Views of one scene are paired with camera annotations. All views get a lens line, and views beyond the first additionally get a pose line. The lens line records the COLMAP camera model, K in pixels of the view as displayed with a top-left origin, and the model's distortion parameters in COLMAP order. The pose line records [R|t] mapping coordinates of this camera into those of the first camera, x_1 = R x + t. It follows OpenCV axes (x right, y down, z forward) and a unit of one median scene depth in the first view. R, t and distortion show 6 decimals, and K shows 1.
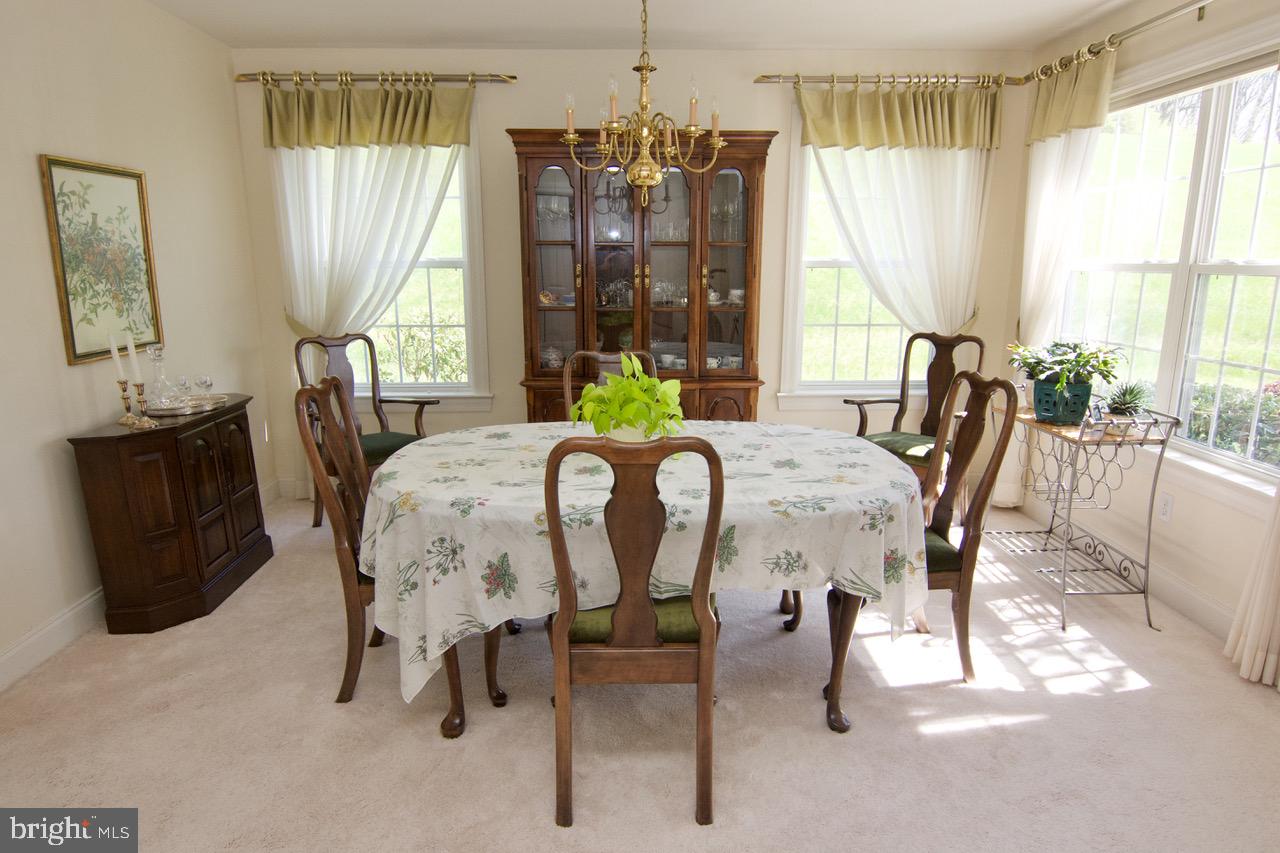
lens RADIAL K [[762.6, 0, 638.3], [0, 762.6, 419.2], [0, 0, 1]] dist [0.002145, -0.000076]
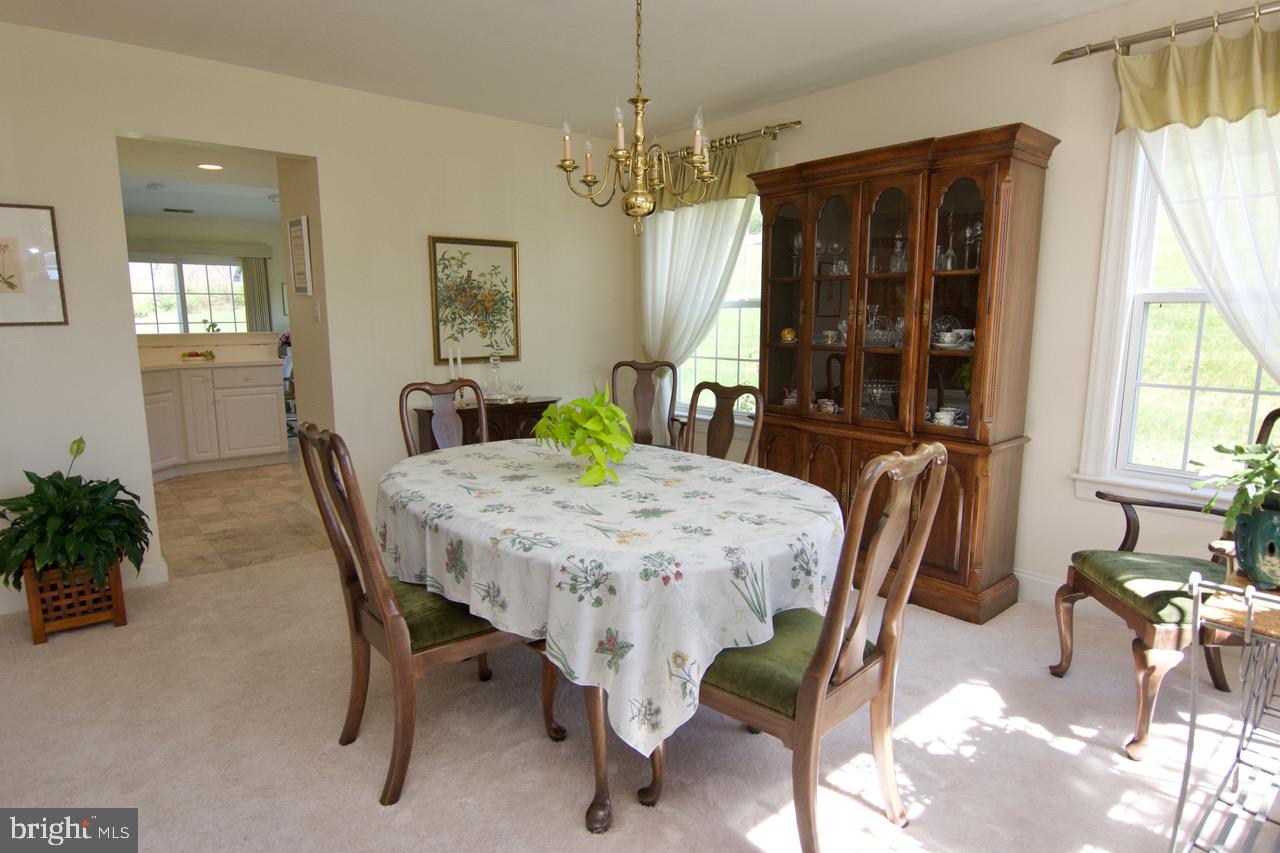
lens RADIAL K [[697.9, 0, 641.3], [0, 697.9, 428.5], [0, 0, 1]] dist [0.006359, -0.021227]
pose [[0.633523, 0.123668, -0.763777, 0.610559], [-0.156792, 0.987182, 0.029788, -0.045703], [0.757671, 0.100883, 0.644793, 0.358556]]
